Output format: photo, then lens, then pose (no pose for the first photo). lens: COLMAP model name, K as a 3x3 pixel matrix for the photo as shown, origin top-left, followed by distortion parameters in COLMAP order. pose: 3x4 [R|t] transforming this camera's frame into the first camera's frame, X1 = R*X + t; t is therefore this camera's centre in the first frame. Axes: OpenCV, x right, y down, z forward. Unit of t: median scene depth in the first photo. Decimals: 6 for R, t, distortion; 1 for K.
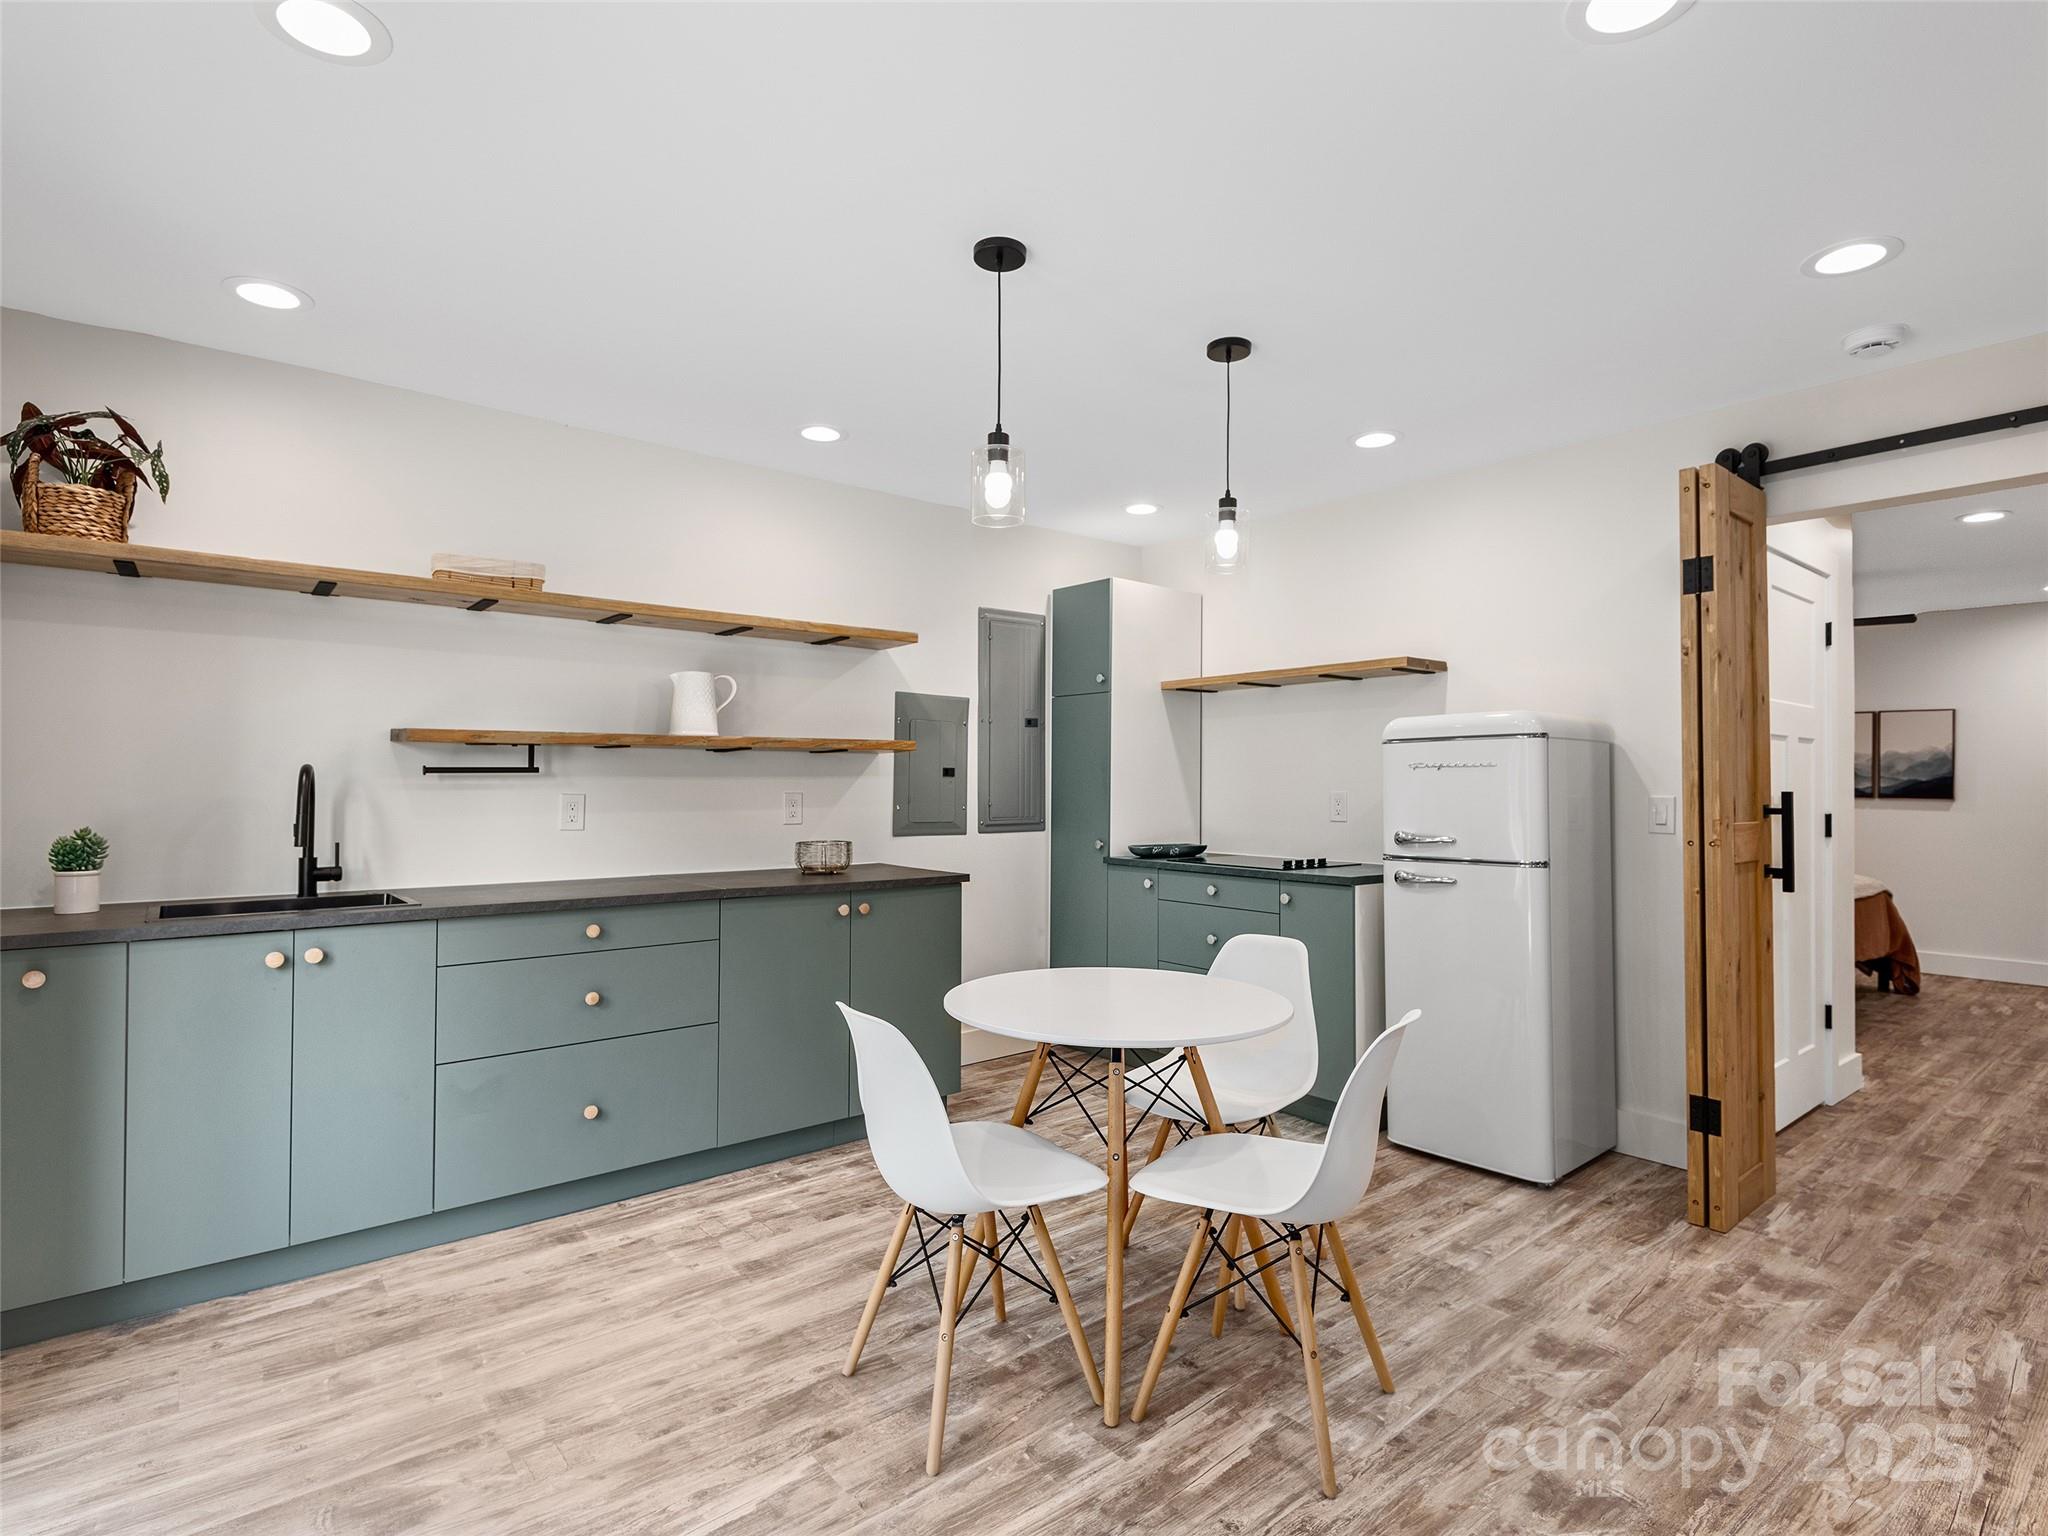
lens RADIAL K [[1038.1, 0, 1022.8], [0, 1038.1, 759.9], [0, 0, 1]] dist [0.023111, -0.007900]
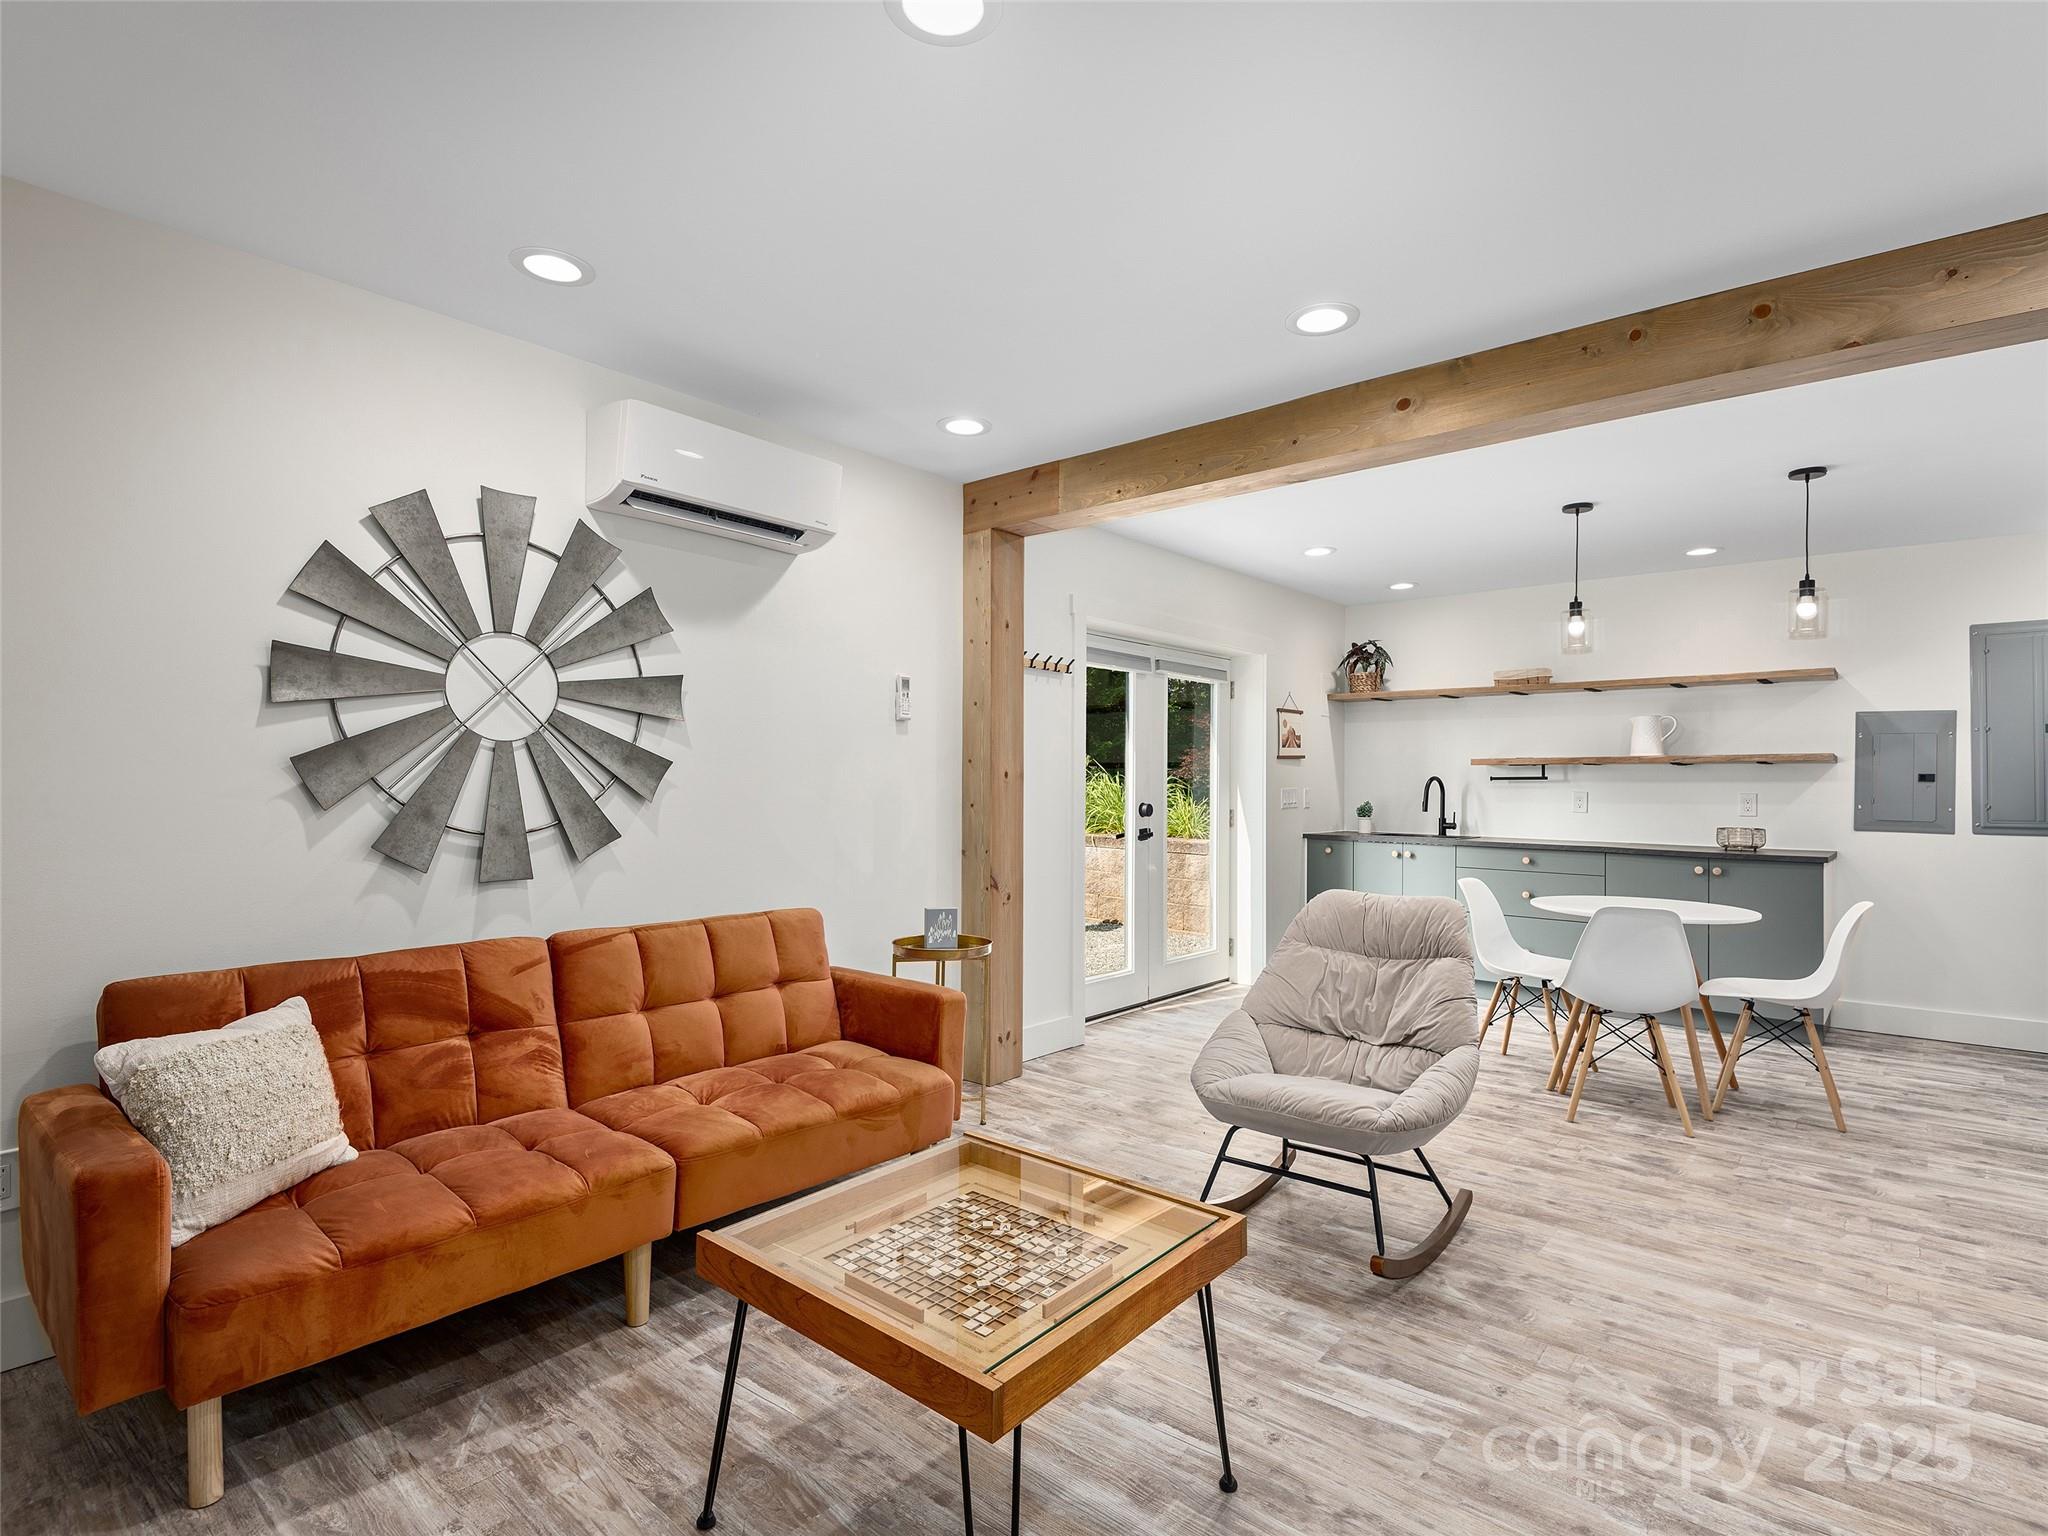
lens RADIAL K [[1038.1, 0, 1030.0], [0, 1038.1, 772.4], [0, 0, 1]] dist [0.023111, -0.007900]
pose [[0.182966, -0.009877, -0.983070, 1.128673], [0.015016, 0.999861, -0.007251, -0.000700], [0.983005, -0.013435, 0.183089, -0.229443]]
